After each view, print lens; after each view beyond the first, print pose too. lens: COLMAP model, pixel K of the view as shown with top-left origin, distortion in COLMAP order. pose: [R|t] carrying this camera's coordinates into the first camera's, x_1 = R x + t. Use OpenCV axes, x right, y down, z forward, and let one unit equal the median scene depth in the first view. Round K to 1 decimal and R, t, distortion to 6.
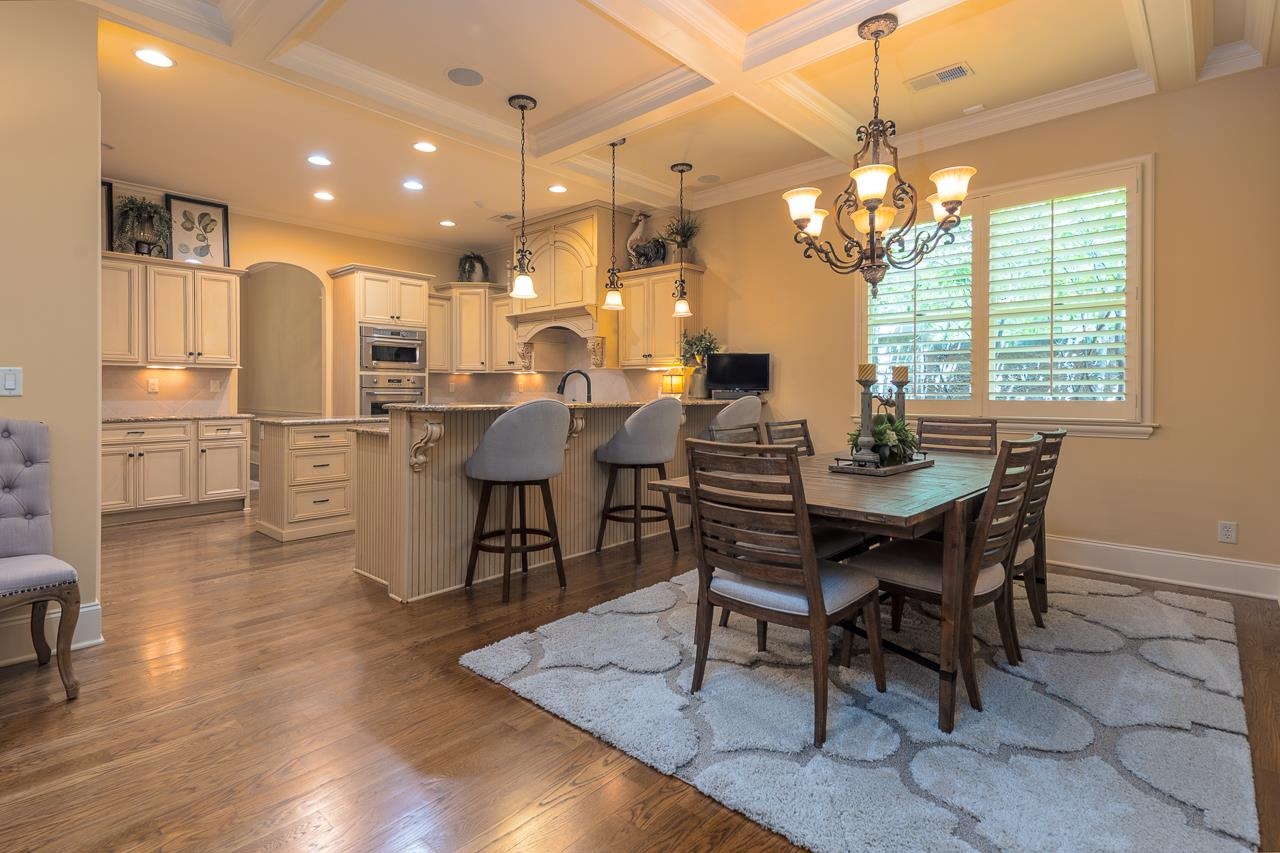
lens RADIAL K [[617.2, 0, 623.0], [0, 617.2, 391.4], [0, 0, 1]] dist [0.038659, -0.009793]
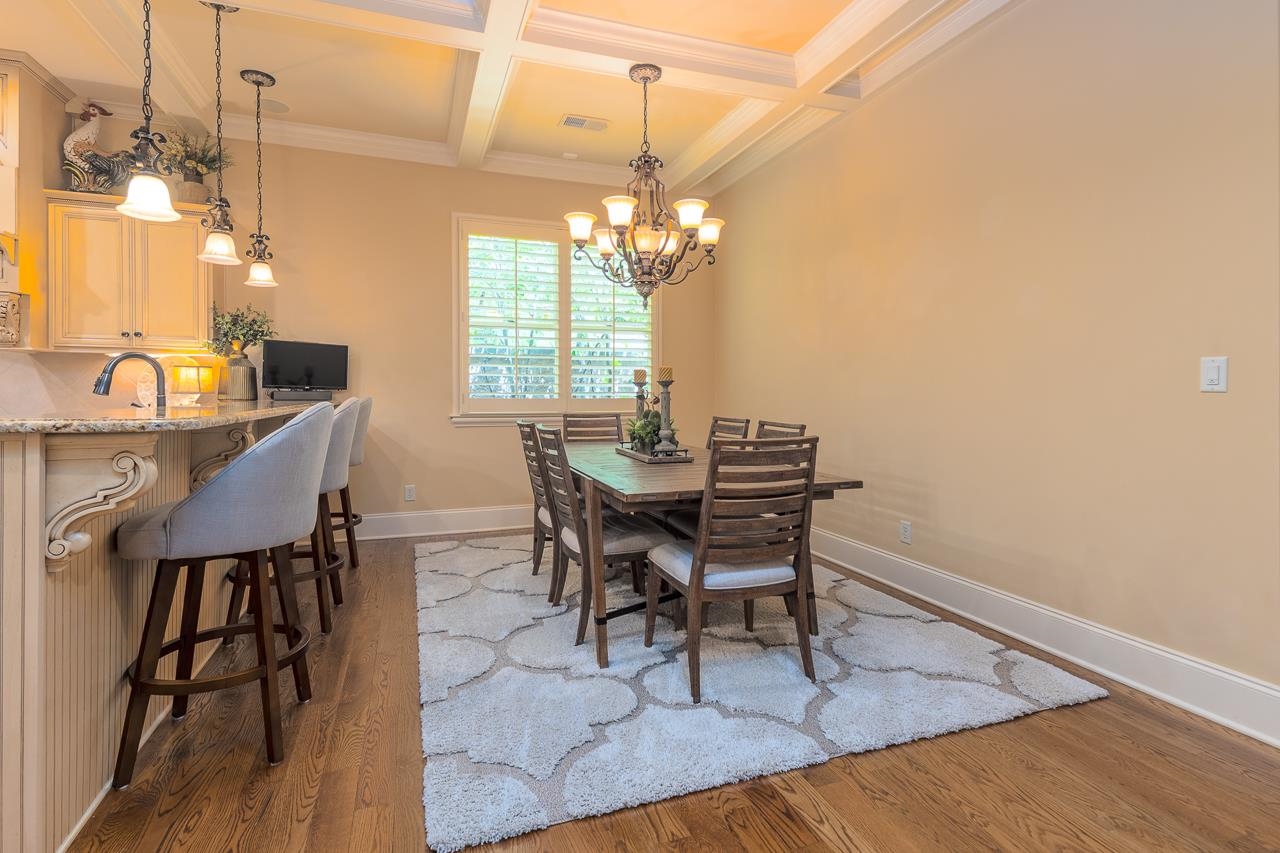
lens RADIAL K [[617.2, 0, 629.3], [0, 617.2, 389.8], [0, 0, 1]] dist [0.038659, -0.009793]
pose [[0.461075, 0.004772, 0.887348, -0.292938], [-0.002176, 0.999989, -0.004247, 0.001294], [-0.887359, 0.000028, 0.461080, 0.237394]]
